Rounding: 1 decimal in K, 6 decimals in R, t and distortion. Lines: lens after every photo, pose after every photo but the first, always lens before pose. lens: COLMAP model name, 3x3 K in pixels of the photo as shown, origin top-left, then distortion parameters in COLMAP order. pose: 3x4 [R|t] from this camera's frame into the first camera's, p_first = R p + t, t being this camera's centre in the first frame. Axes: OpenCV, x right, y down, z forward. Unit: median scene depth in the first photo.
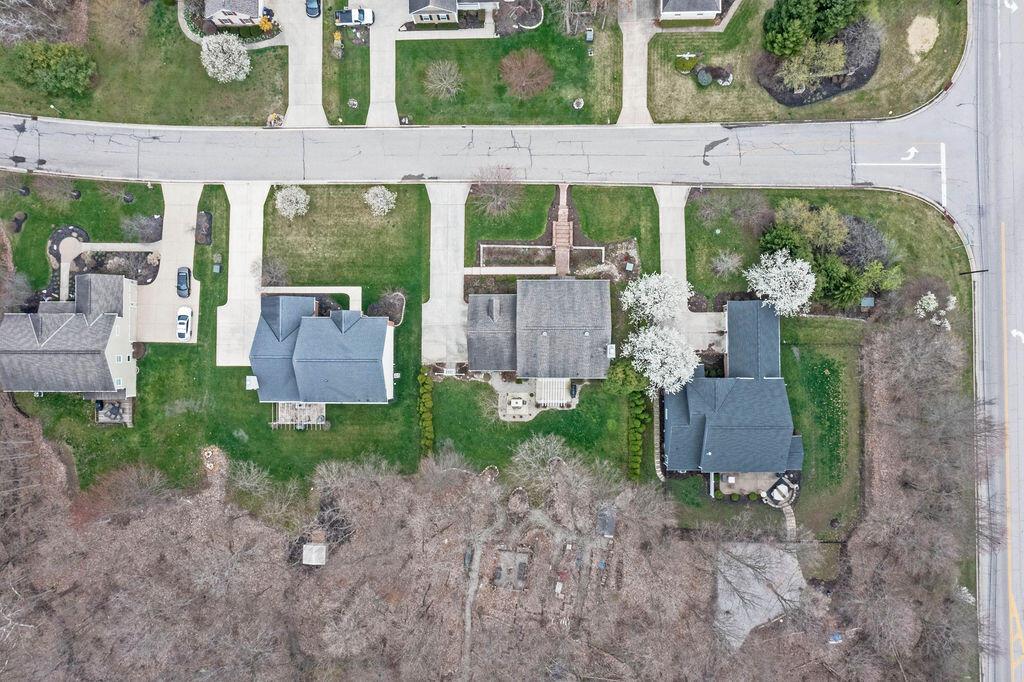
lens RADIAL K [[813.9, 0, 515.5], [0, 813.9, 335.5], [0, 0, 1]] dist [-0.003468, -0.001890]
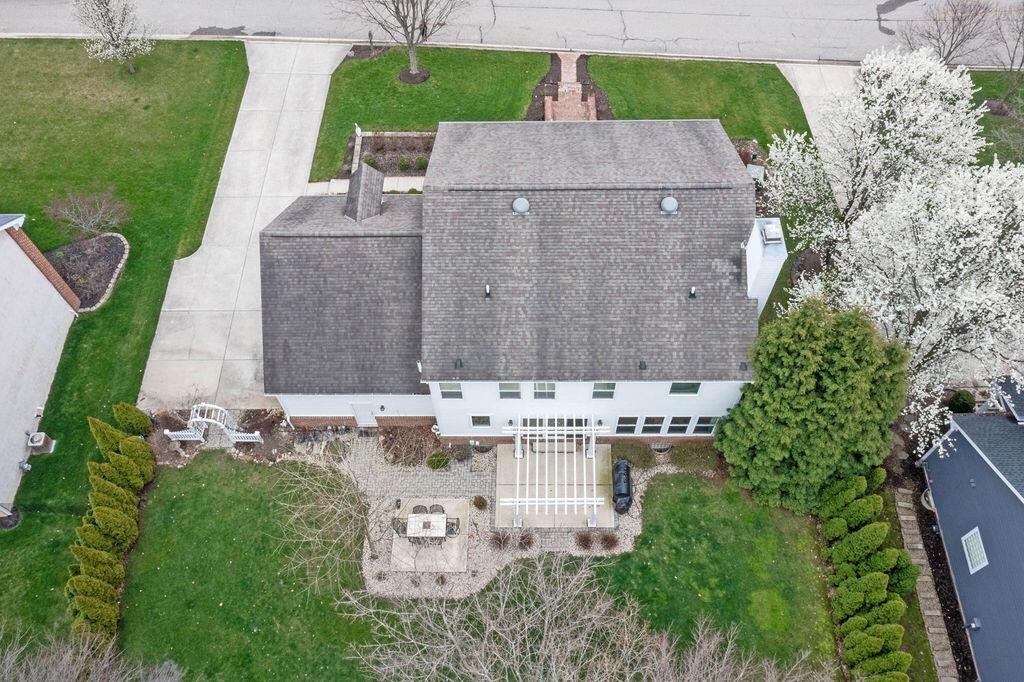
lens RADIAL K [[844.7, 0, 511.9], [0, 844.7, 339.2], [0, 0, 1]] dist [-0.000713, 0.003089]
pose [[0.999919, 0.010714, 0.006809, 0.028227], [-0.006072, 0.874675, -0.484671, 0.166871], [-0.011148, 0.484591, 0.874670, 0.699131]]
